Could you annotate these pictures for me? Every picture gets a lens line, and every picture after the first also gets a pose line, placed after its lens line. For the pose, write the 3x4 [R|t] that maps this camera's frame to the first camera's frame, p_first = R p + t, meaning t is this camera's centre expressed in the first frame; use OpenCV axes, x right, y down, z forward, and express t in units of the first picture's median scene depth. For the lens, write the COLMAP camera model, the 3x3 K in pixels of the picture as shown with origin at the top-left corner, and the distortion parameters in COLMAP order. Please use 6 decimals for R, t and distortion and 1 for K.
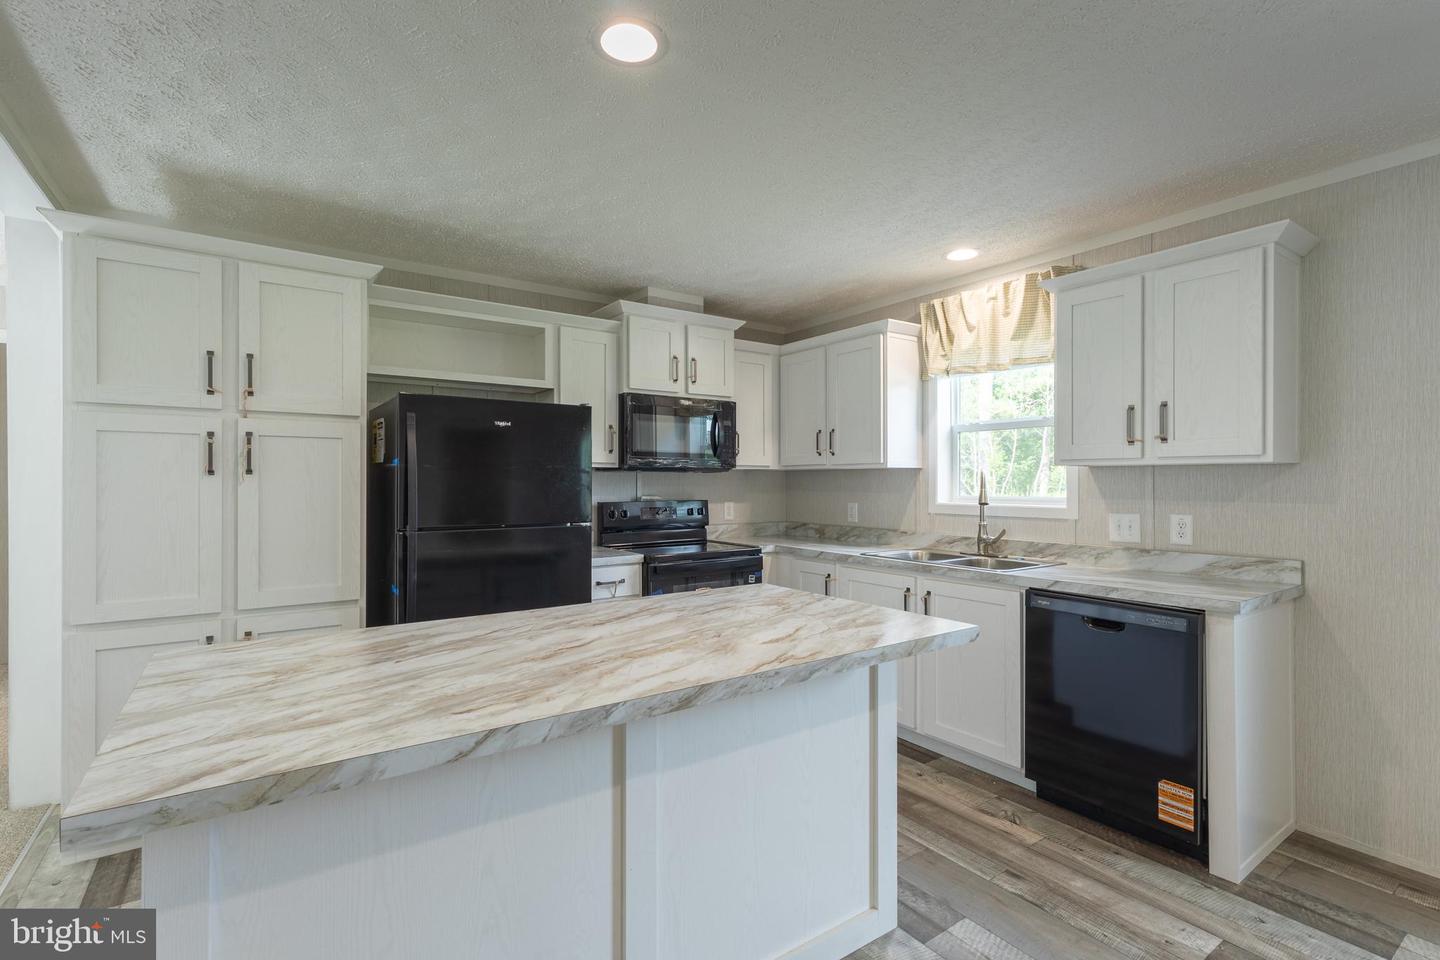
lens RADIAL K [[669.6, 0, 721.3], [0, 669.6, 479.9], [0, 0, 1]] dist [0.002343, 0.001055]
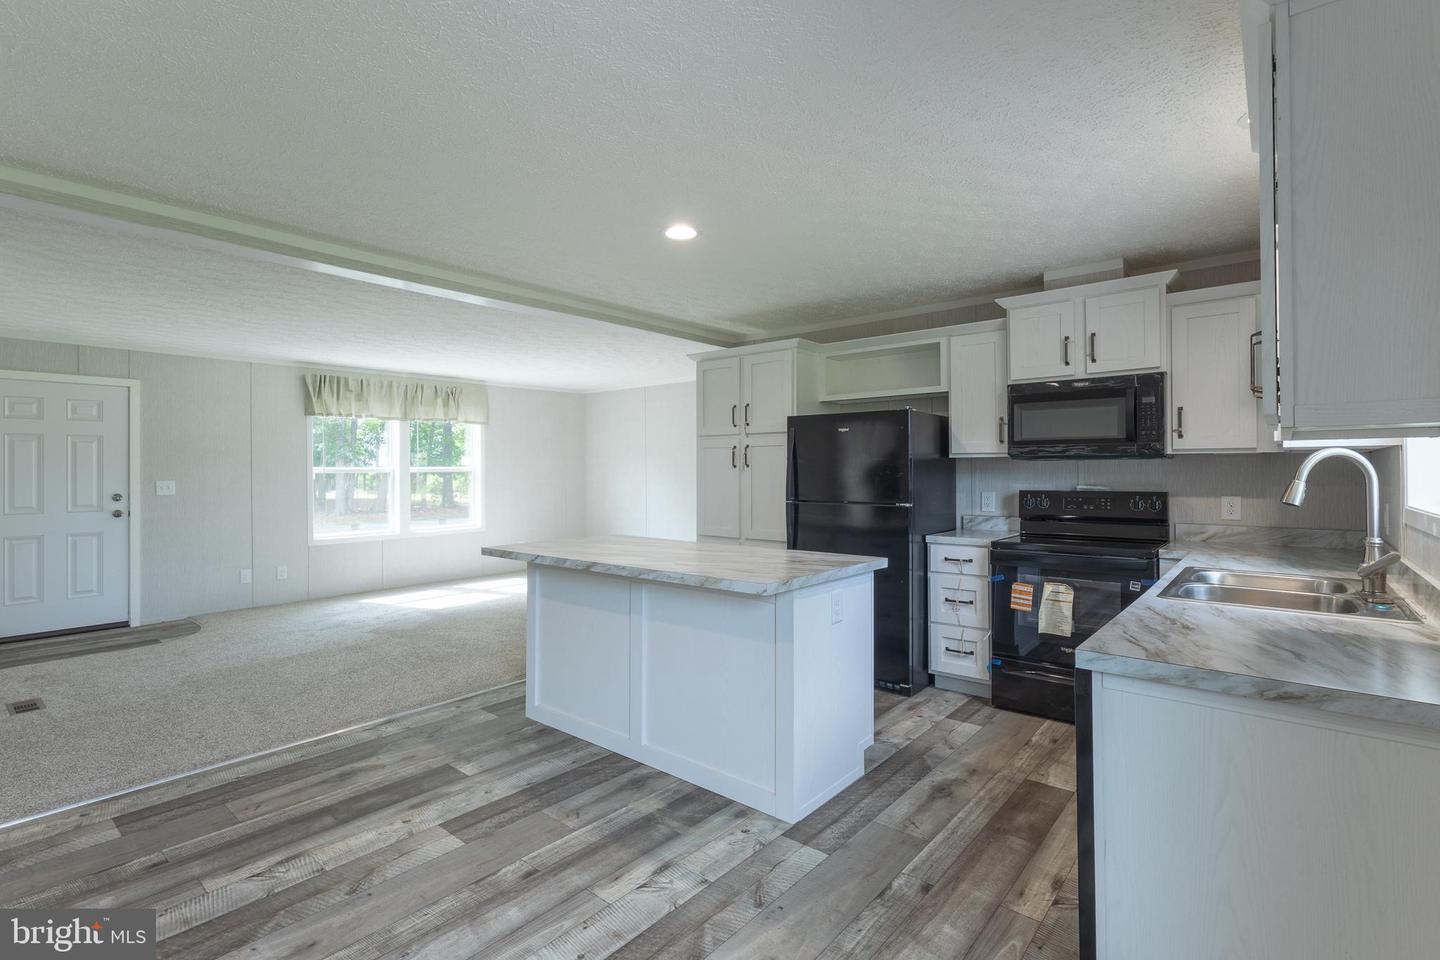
lens RADIAL K [[669.6, 0, 687.1], [0, 669.6, 465.9], [0, 0, 1]] dist [0.002343, 0.001055]
pose [[0.231931, -0.008970, -0.972691, 0.931784], [0.004049, 0.999958, -0.008256, 0.002761], [0.972724, -0.002024, 0.231957, 0.333747]]
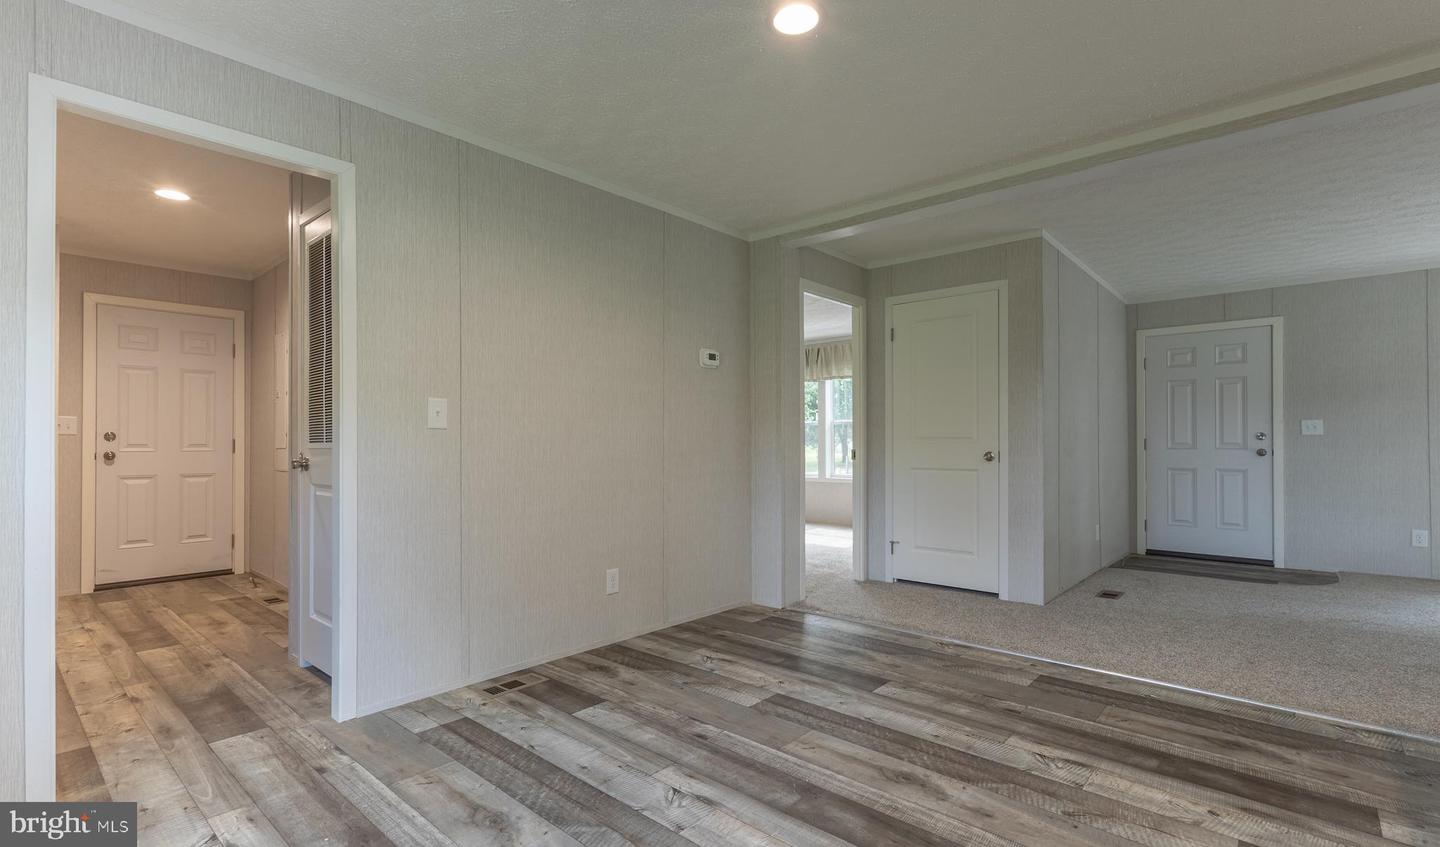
lens RADIAL K [[662.8, 0, 724.0], [0, 662.8, 434.8], [0, 0, 1]] dist [-0.001758, 0.000182]
pose [[-0.971411, -0.001257, -0.237402, 0.648061], [-0.000255, 0.999991, -0.004250, 0.075105], [0.237405, -0.004068, -0.971402, 0.688673]]
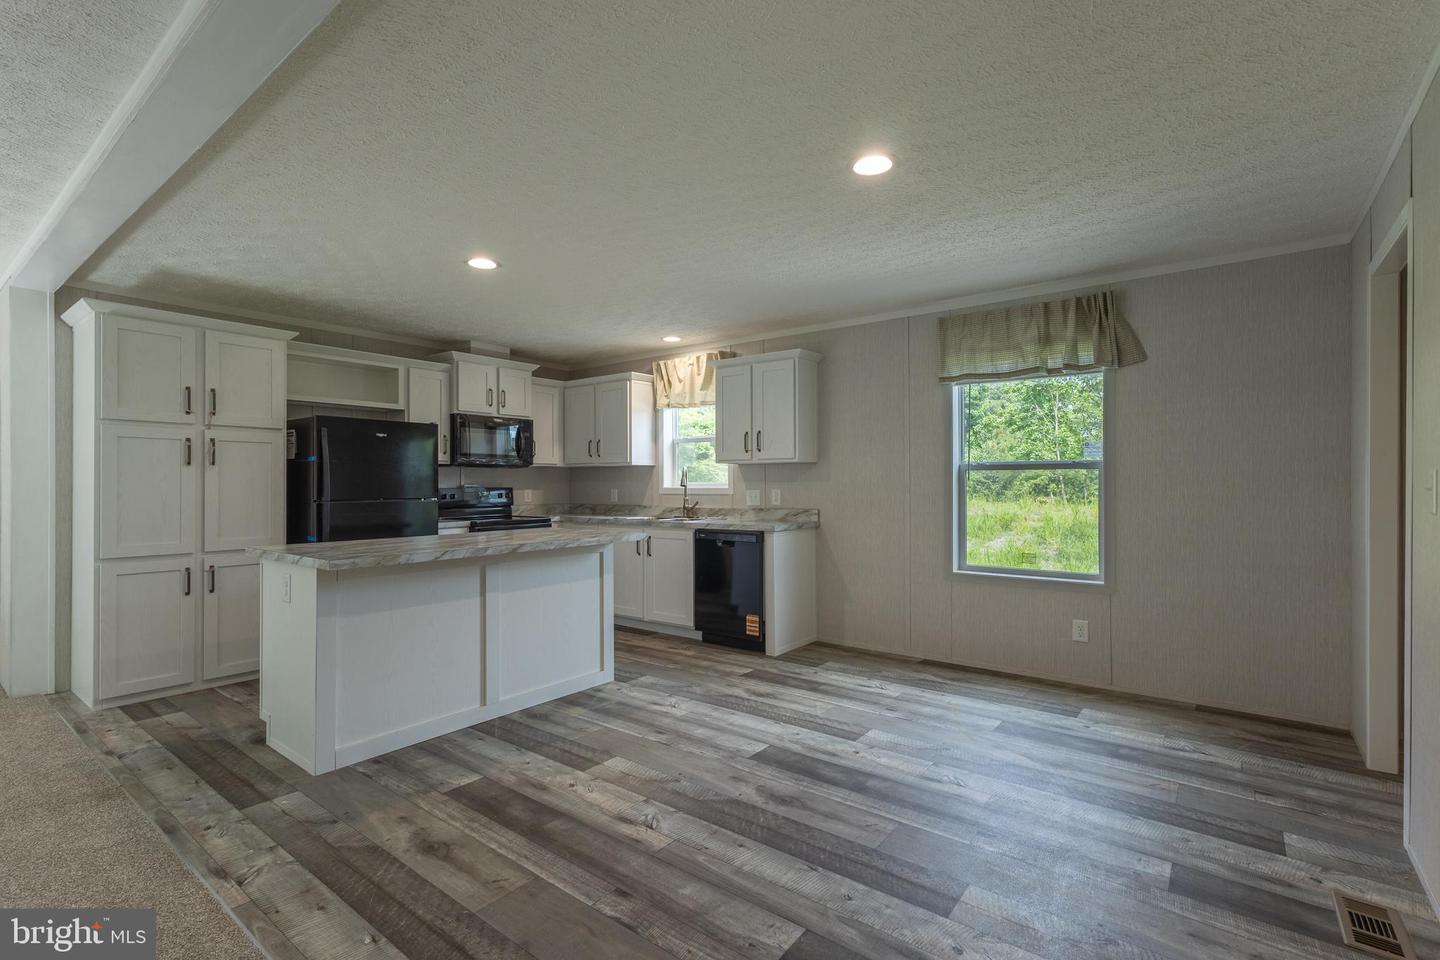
lens RADIAL K [[669.6, 0, 716.1], [0, 669.6, 483.5], [0, 0, 1]] dist [0.002343, 0.001055]
pose [[0.957984, -0.002467, 0.286813, -0.020819], [0.002130, 0.999997, 0.001487, 0.029208], [-0.286815, -0.000814, 0.957986, -0.715720]]
